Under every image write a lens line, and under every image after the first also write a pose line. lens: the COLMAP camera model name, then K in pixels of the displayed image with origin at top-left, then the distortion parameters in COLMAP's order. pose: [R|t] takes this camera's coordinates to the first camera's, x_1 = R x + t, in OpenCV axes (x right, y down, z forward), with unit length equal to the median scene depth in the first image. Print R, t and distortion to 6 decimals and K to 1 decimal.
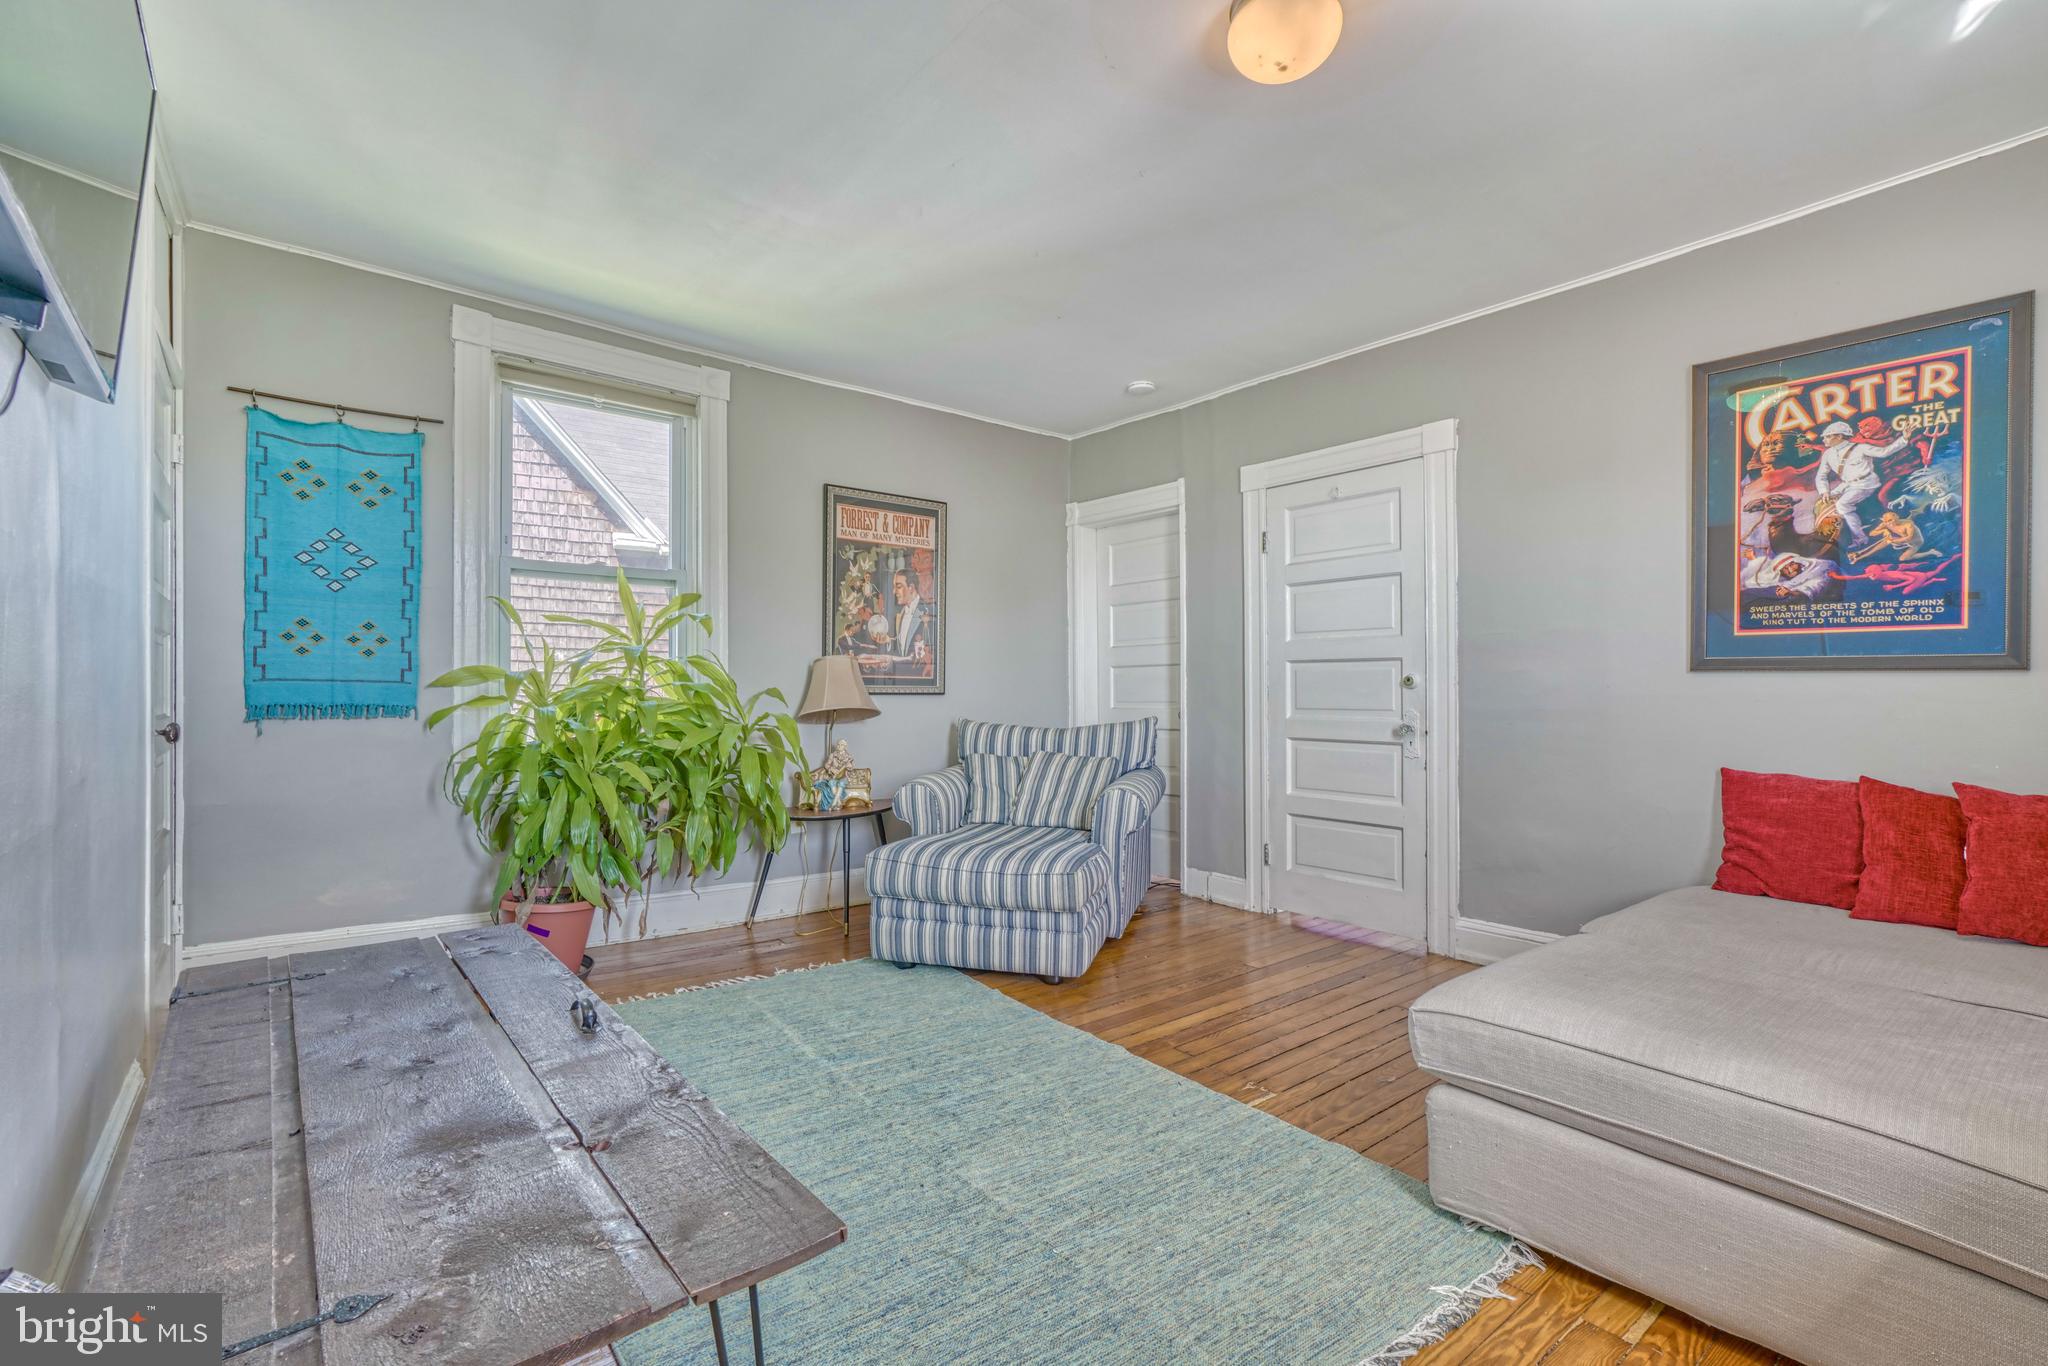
lens RADIAL K [[911.7, 0, 1011.3], [0, 911.7, 686.4], [0, 0, 1]] dist [-0.003940, 0.001562]
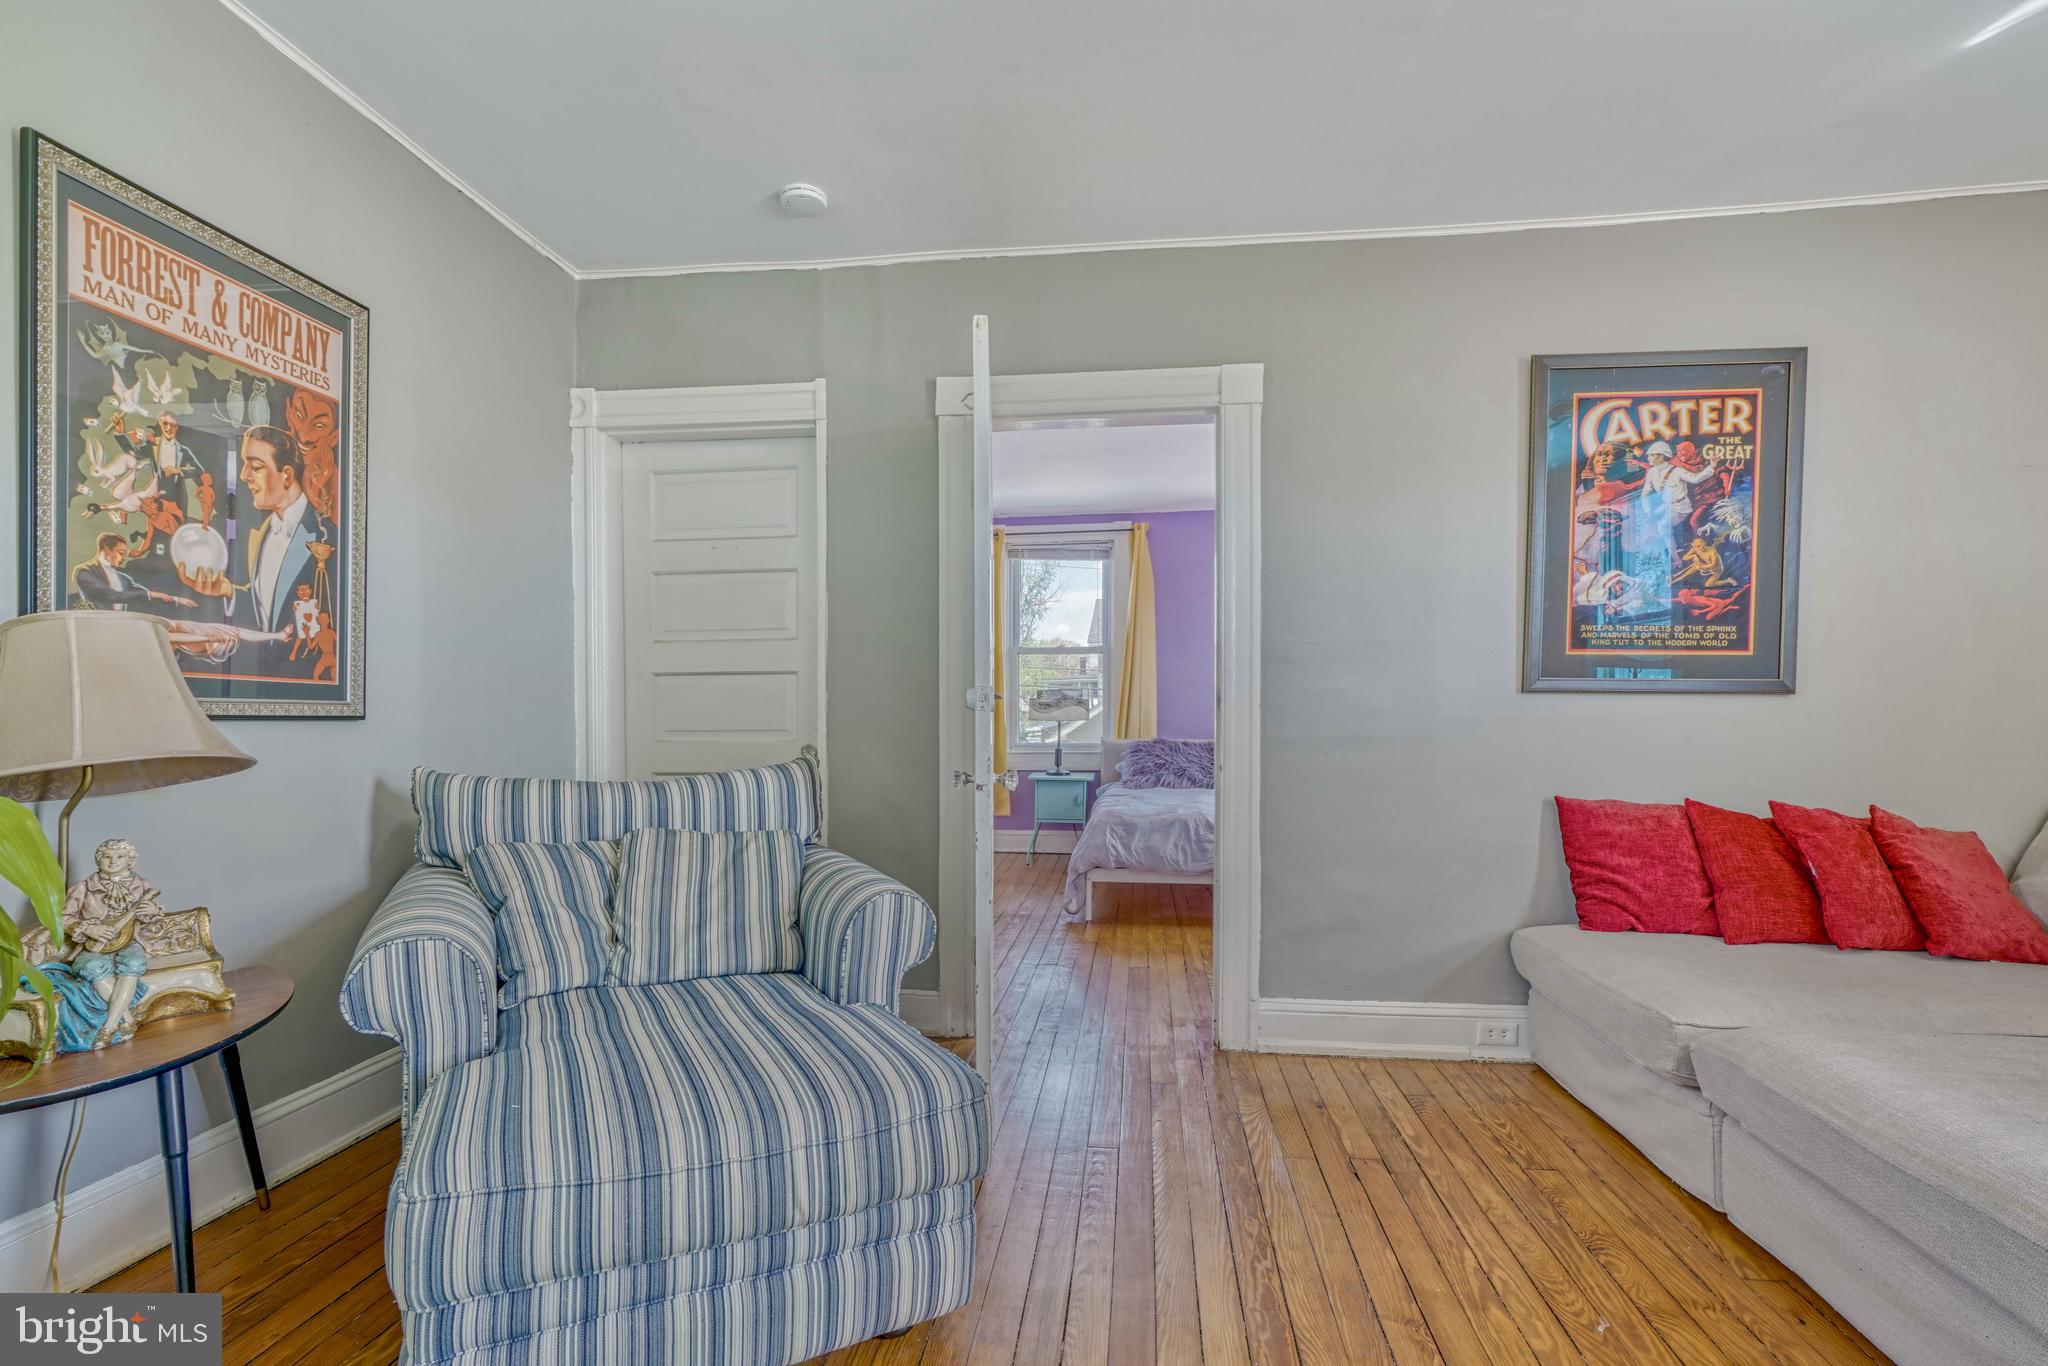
lens RADIAL K [[935.4, 0, 1028.5], [0, 935.4, 729.3], [0, 0, 1]] dist [-0.004345, 0.000955]
pose [[0.714699, -0.008835, 0.699377, -0.288318], [-0.003986, 0.999853, 0.016703, 0.007628], [-0.699421, -0.014725, 0.714558, 0.735694]]
